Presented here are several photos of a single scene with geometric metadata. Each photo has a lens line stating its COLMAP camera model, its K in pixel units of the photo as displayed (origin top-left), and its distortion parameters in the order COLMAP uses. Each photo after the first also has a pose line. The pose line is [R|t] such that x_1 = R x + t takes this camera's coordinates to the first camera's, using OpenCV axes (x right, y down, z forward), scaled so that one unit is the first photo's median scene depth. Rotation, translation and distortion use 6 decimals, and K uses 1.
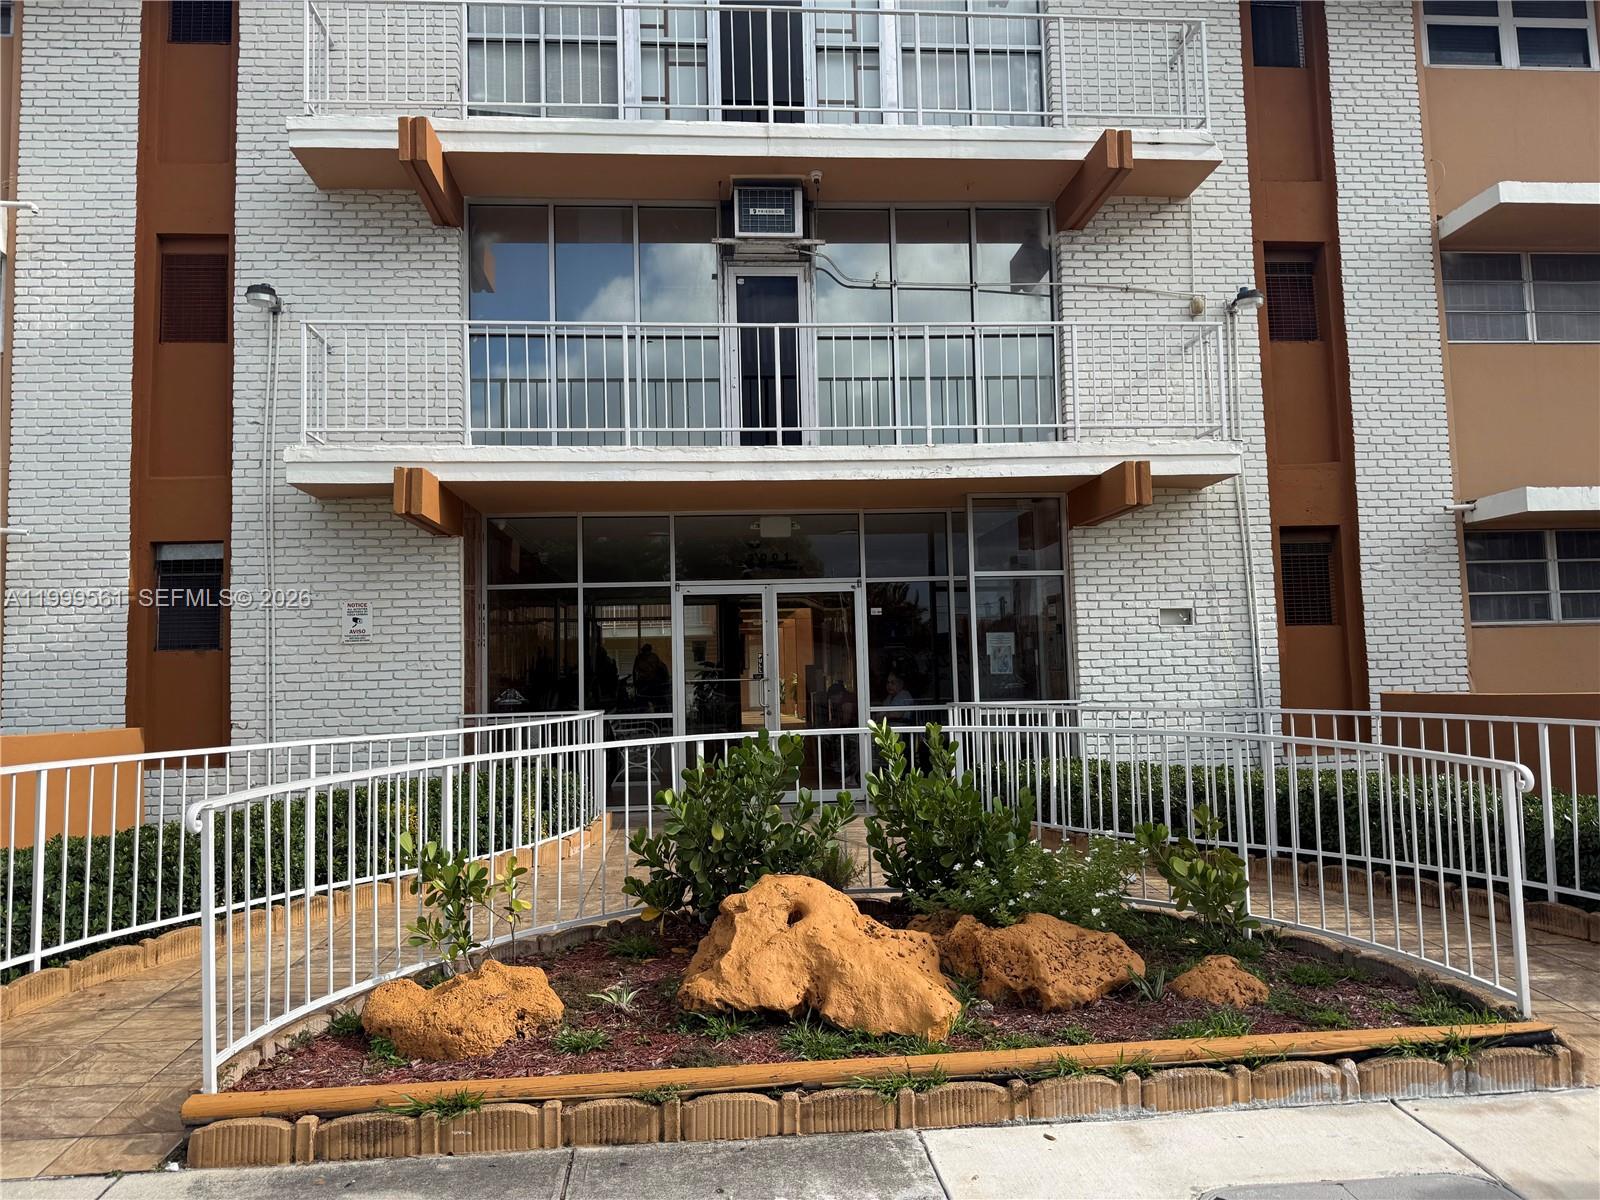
lens RADIAL K [[1121.6, 0, 799.9], [0, 1121.6, 596.0], [0, 0, 1]] dist [-0.004782, -0.001173]
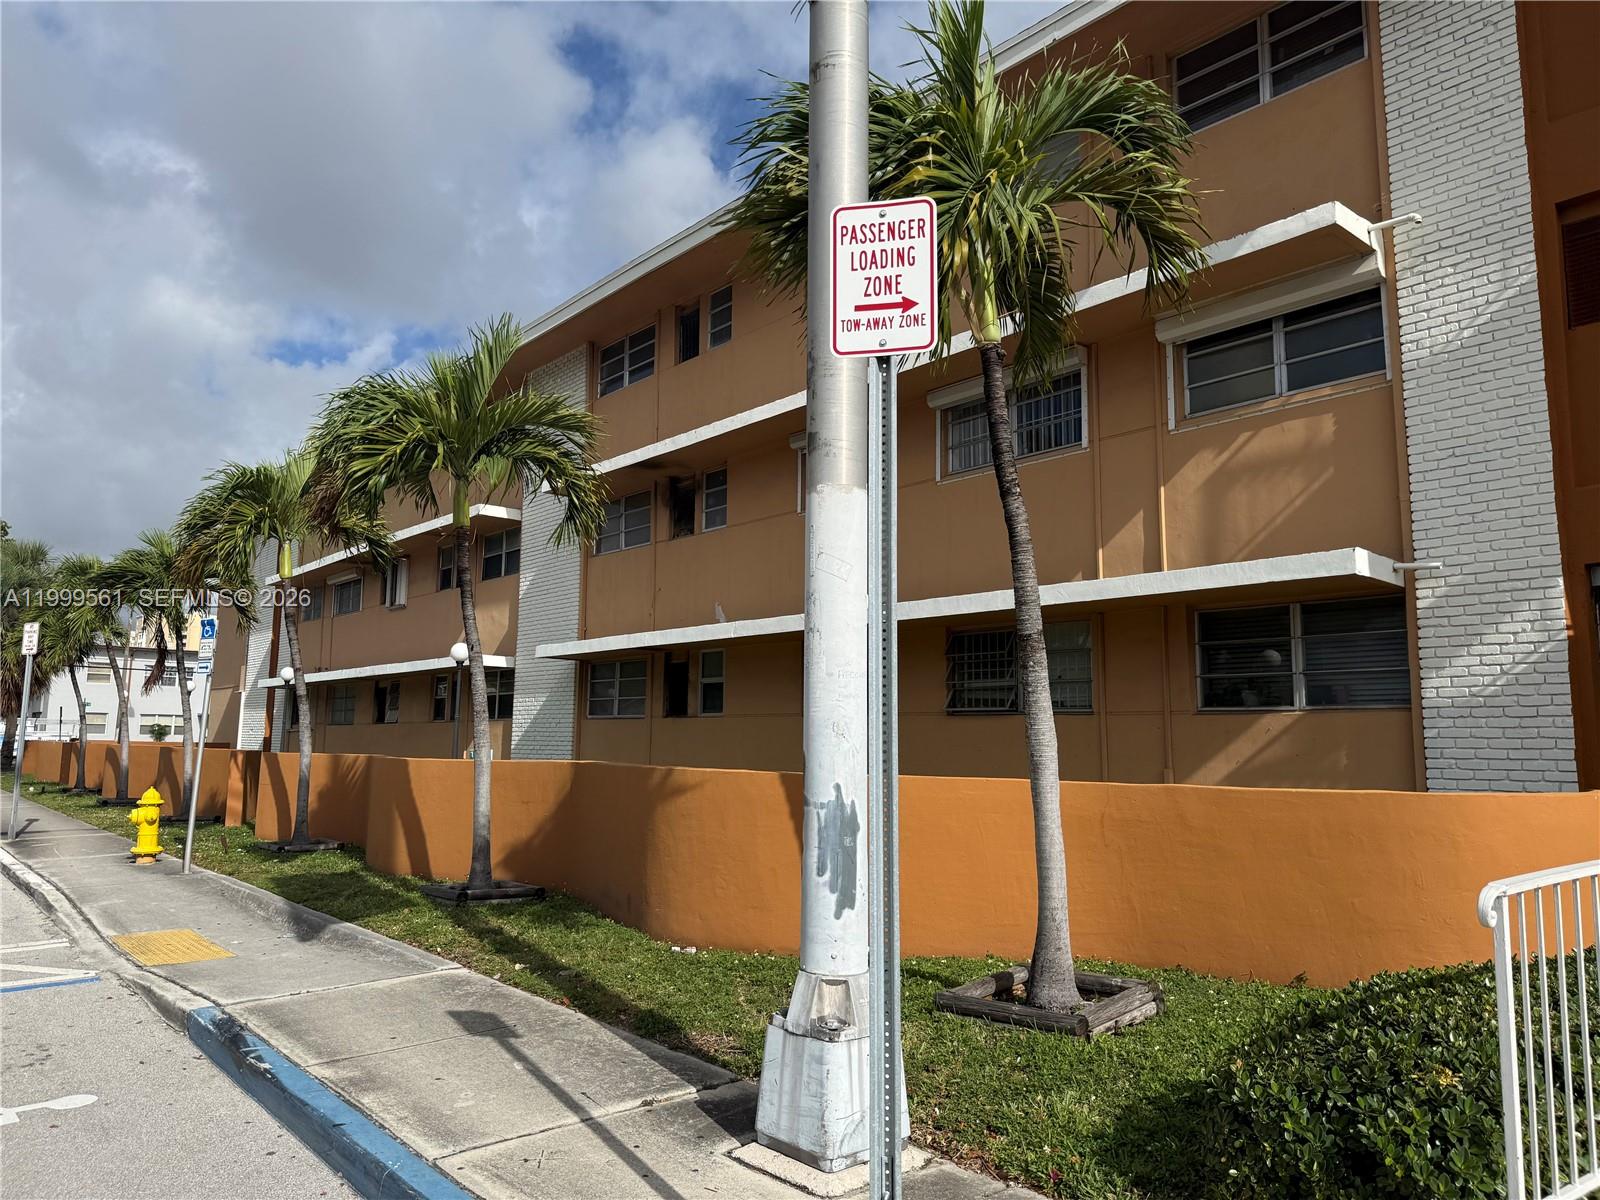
lens RADIAL K [[1121.6, 0, 800.1], [0, 1121.6, 600.2], [0, 0, 1]] dist [-0.004782, -0.001173]
pose [[0.588575, -0.070007, -0.805406, -0.258285], [0.034550, 0.997512, -0.061456, 0.009203], [0.807704, 0.008345, 0.589529, 0.039417]]
